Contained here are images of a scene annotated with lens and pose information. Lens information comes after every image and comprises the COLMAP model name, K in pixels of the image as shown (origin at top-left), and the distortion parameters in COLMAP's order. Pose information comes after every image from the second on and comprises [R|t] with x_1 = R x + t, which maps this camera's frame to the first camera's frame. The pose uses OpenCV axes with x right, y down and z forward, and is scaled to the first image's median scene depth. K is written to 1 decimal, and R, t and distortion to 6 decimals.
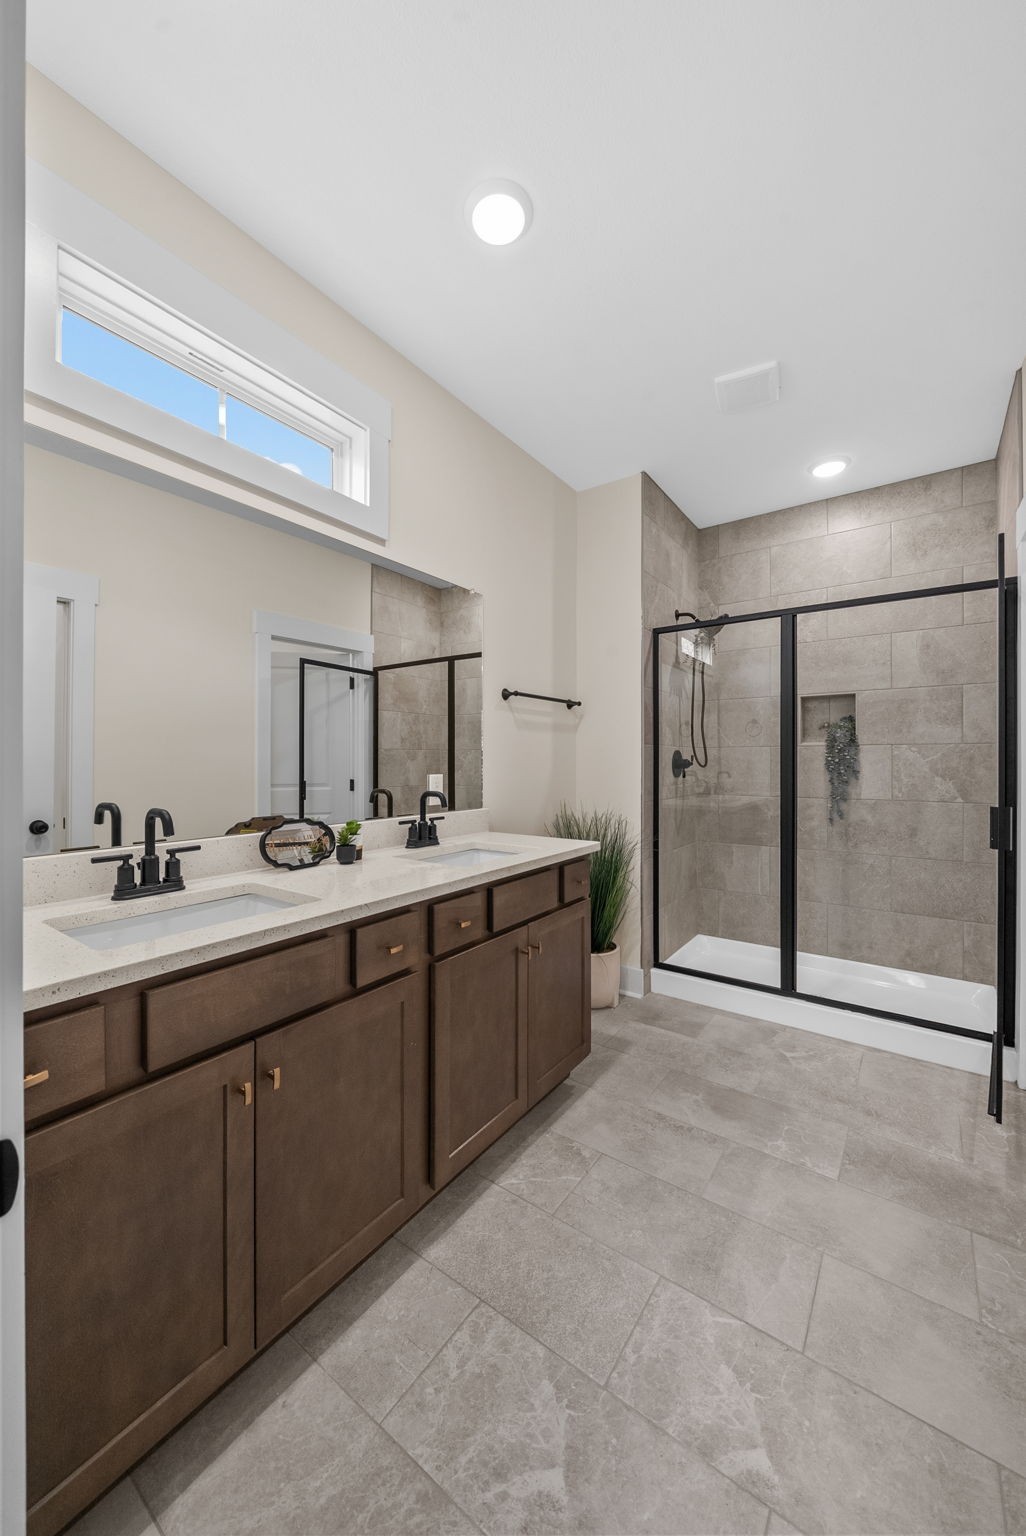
lens RADIAL K [[532.6, 0, 533.5], [0, 532.6, 761.6], [0, 0, 1]] dist [-0.004339, 0.000184]
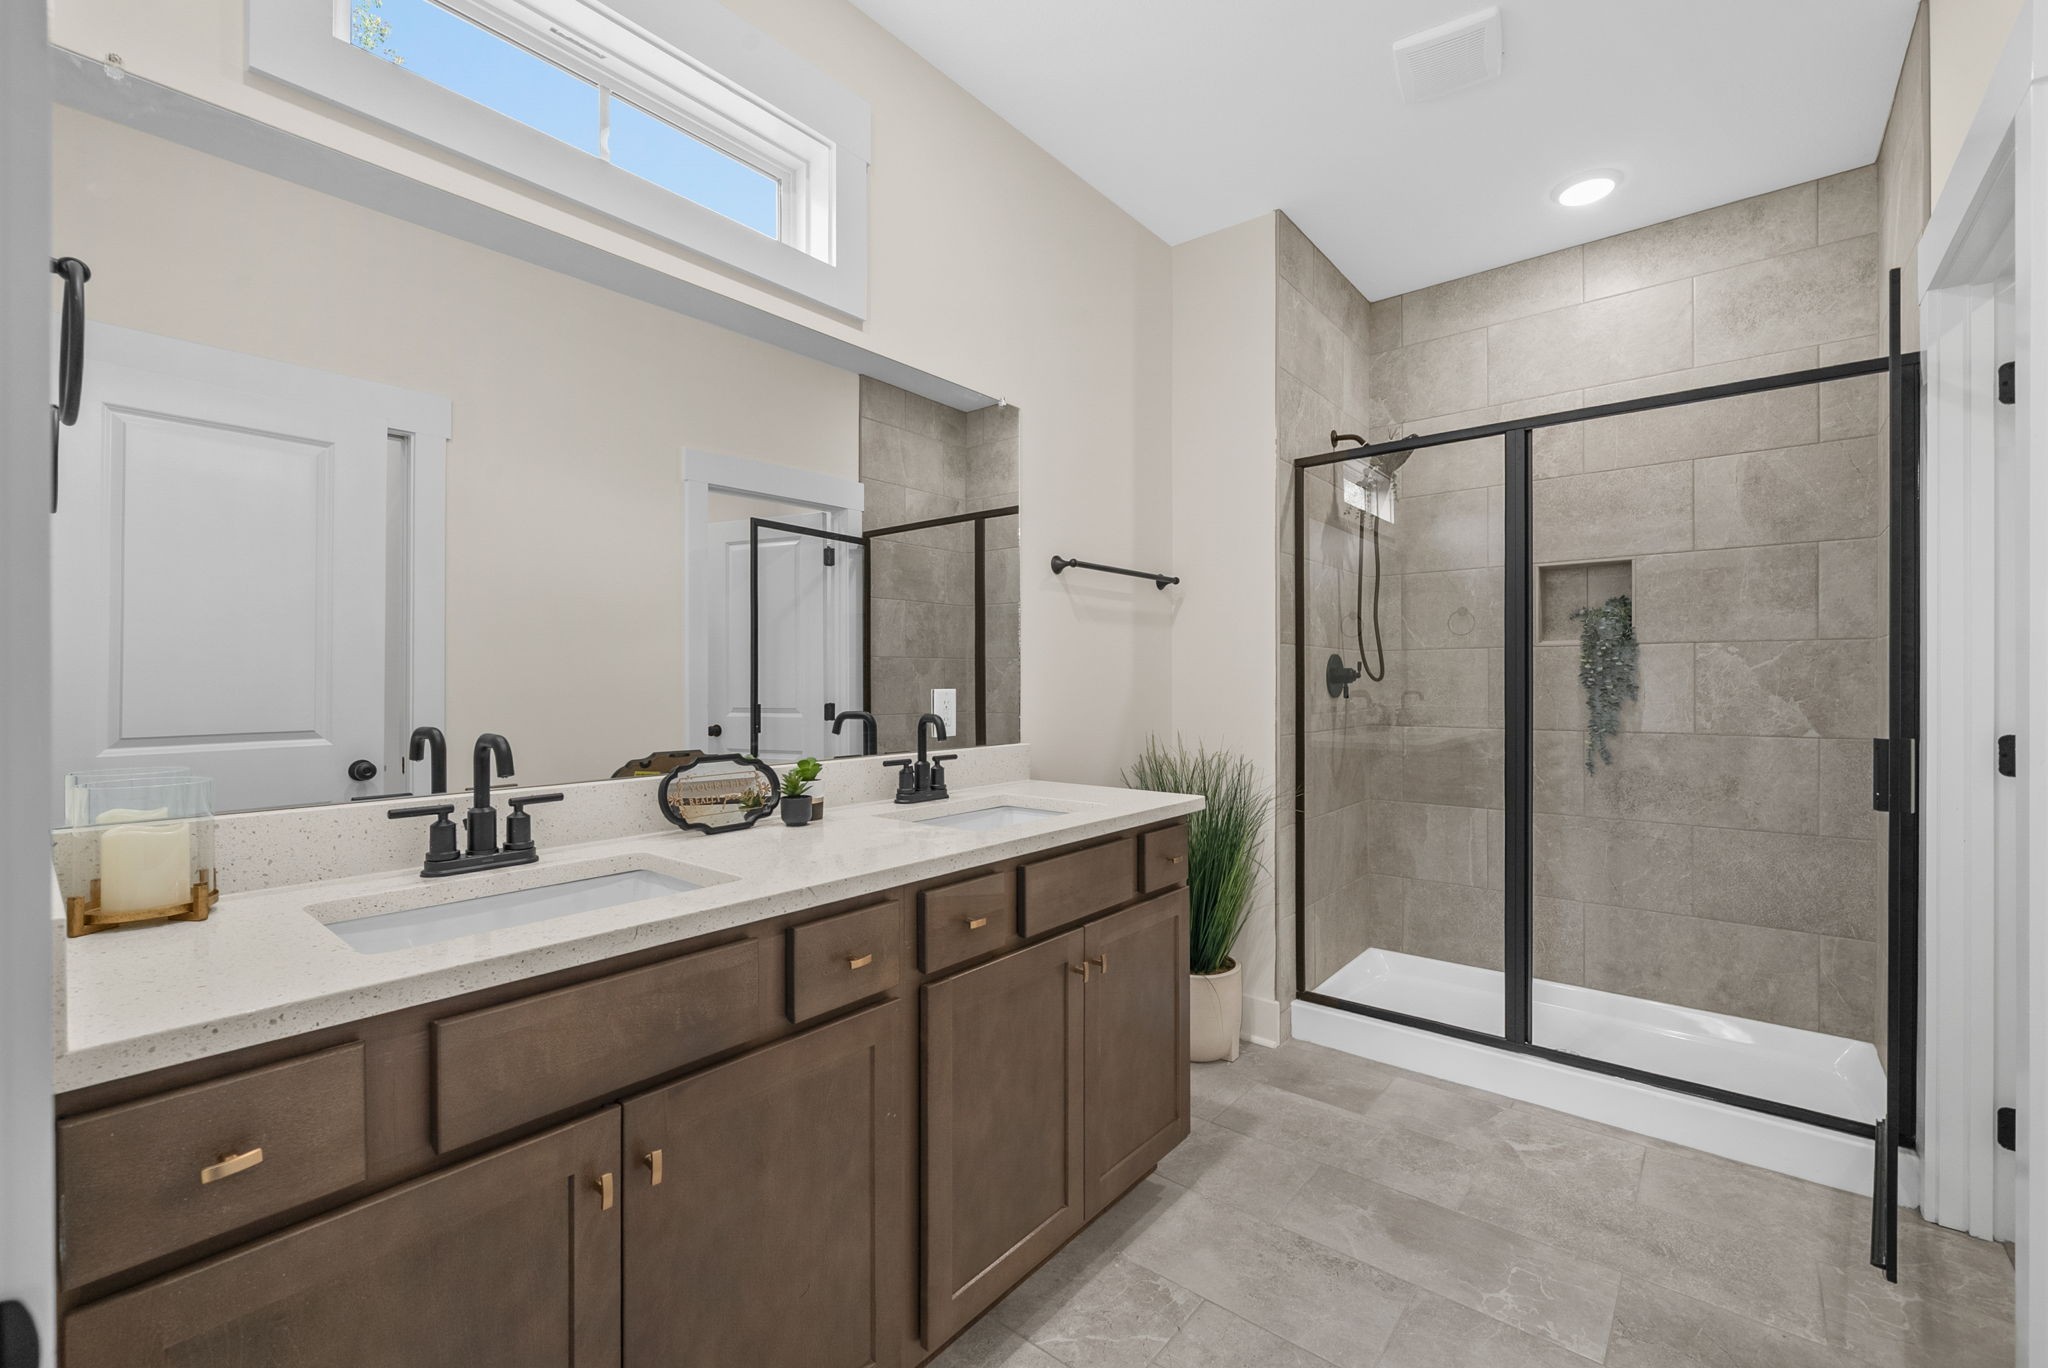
lens RADIAL K [[810.6, 0, 1062.8], [0, 810.6, 683.6], [0, 0, 1]] dist [-0.001195, -0.000550]
pose [[0.997794, -0.002985, -0.066314, 0.024205], [0.003267, 0.999986, 0.004141, 0.015373], [0.066301, -0.004348, 0.997790, 0.045074]]
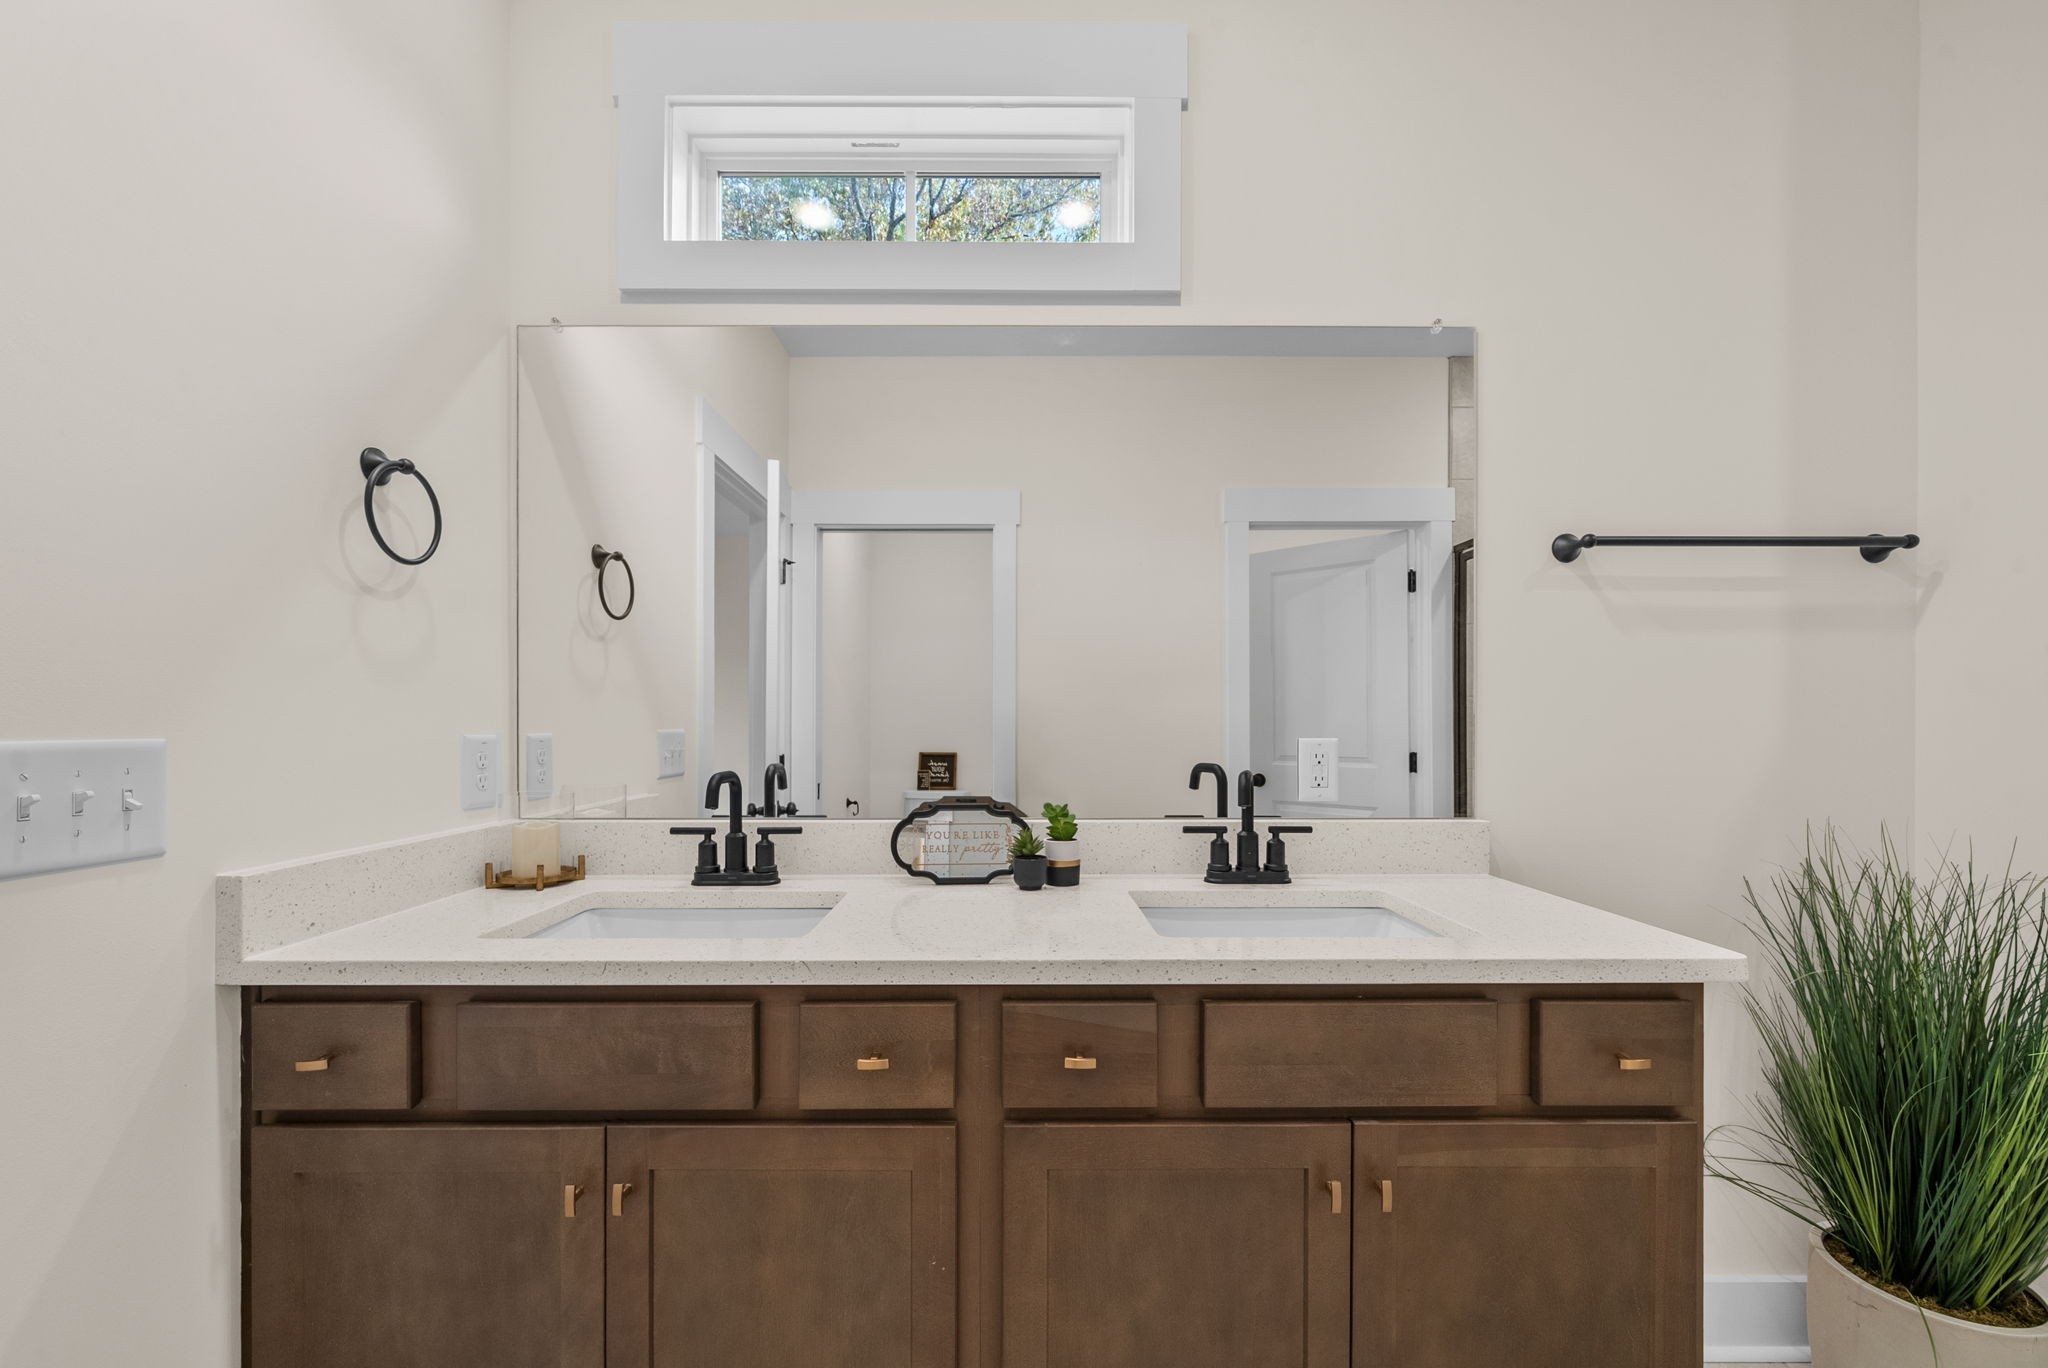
lens RADIAL K [[810.6, 0, 1027.5], [0, 810.6, 731.9], [0, 0, 1]] dist [-0.001195, -0.000550]
pose [[0.588695, 0.005081, -0.808339, 0.278149], [0.000650, 0.999977, 0.006759, 0.014491], [0.808355, -0.004504, 0.588678, 0.393195]]
